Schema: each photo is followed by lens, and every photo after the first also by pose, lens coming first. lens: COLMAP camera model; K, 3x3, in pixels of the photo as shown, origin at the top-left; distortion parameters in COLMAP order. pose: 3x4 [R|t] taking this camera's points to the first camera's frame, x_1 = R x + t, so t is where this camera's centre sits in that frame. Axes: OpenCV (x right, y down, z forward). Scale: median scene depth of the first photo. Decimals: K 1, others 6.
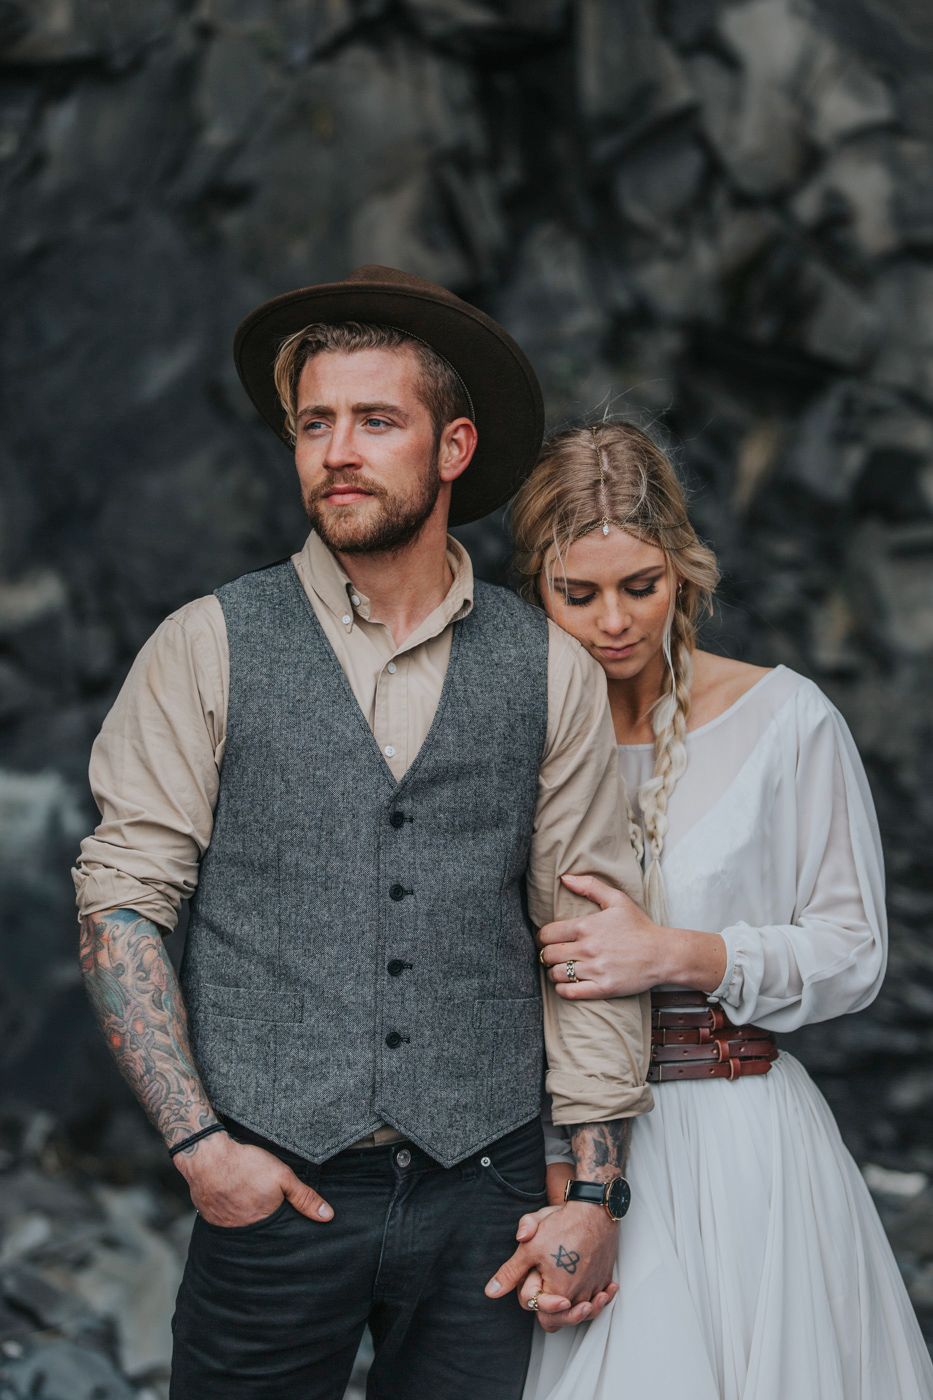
lens RADIAL K [[4785.8, 0, 480.6], [0, 4785.8, 689.3], [0, 0, 1]] dist [-0.062040, 0.000000]
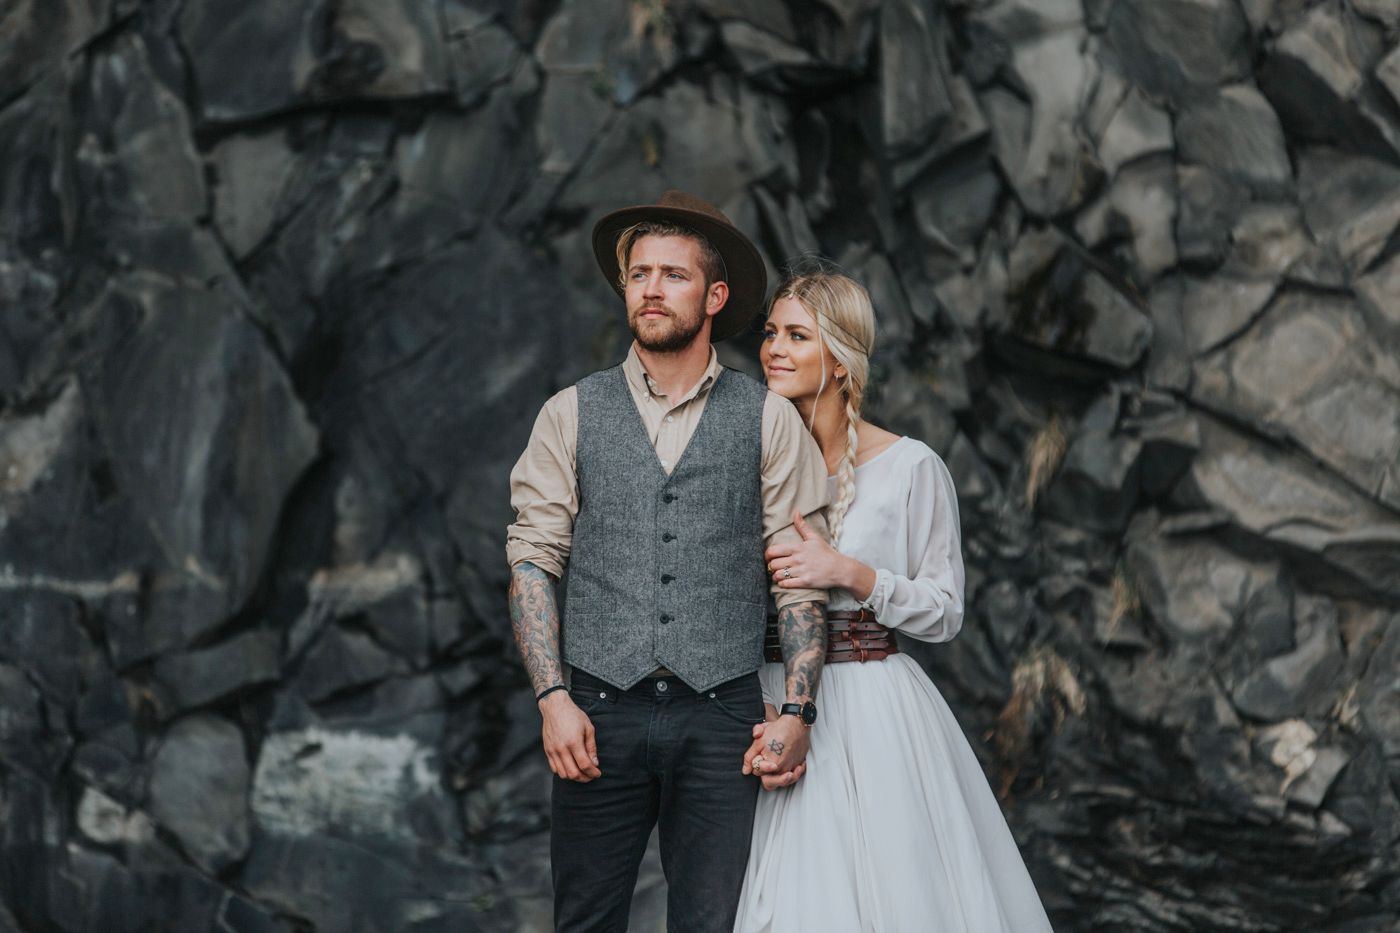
lens RADIAL K [[8391.1, 0, 670.7], [0, 8391.1, 437.3], [0, 0, 1]] dist [0.178198, 0.000000]
pose [[0.999398, -0.002673, -0.034604, 0.038668], [-0.000659, 0.995389, -0.095919, 0.132989], [0.034701, 0.095884, 0.994787, -0.921571]]
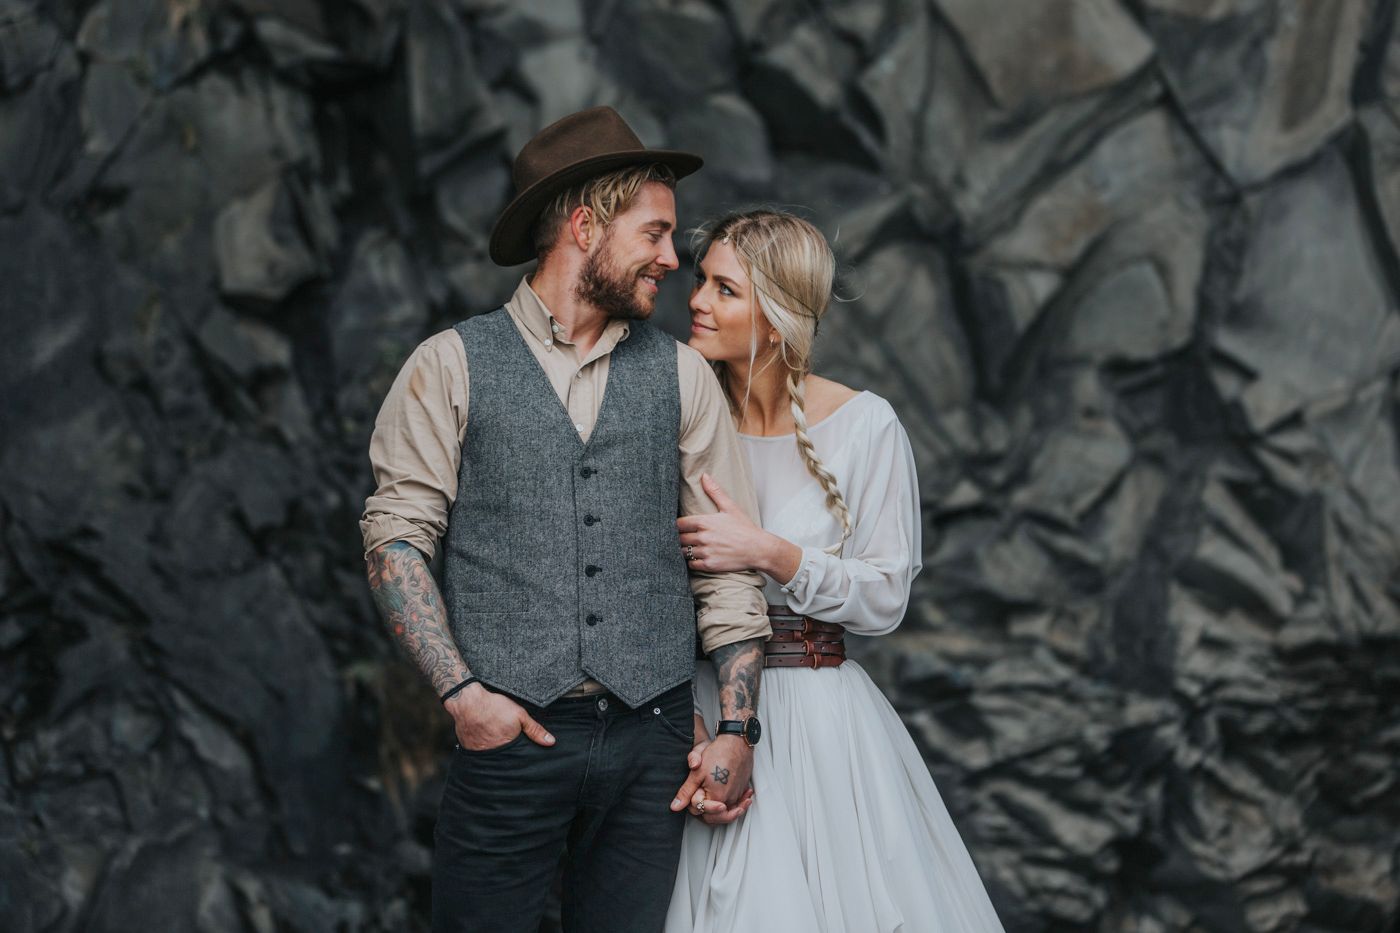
lens RADIAL K [[5005.8, 0, 812.4], [0, 5005.8, 427.3], [0, 0, 1]] dist [-0.026862, 0.000000]
pose [[0.984202, 0.016519, 0.176276, -0.097301], [0.000433, 0.995410, -0.095702, 0.069815], [-0.177047, 0.094267, 0.979677, -0.222280]]
